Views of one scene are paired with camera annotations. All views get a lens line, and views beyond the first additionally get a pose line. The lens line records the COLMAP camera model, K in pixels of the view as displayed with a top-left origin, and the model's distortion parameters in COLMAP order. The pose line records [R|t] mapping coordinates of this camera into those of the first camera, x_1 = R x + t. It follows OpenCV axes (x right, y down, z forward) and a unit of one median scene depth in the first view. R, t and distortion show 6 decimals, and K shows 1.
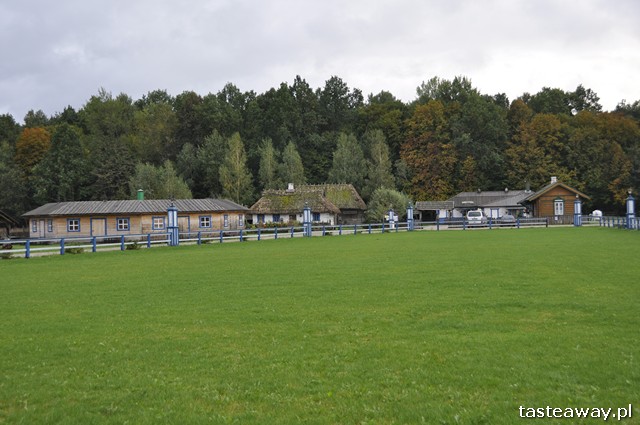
lens RADIAL K [[887.4, 0, 320.0], [0, 887.4, 213.3], [0, 0, 1]] dist [0.040652, 0.000000]
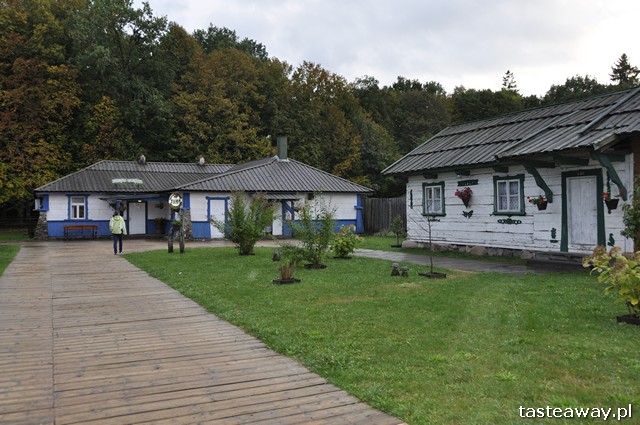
lens RADIAL K [[630.5, 0, 318.9], [0, 630.5, 214.9], [0, 0, 1]] dist [0.020758, 0.000000]
pose [[0.842057, 0.017927, 0.539091, 0.077682], [-0.018392, 0.999821, -0.004518, 0.001761], [-0.539075, -0.006110, 0.842236, 0.631594]]
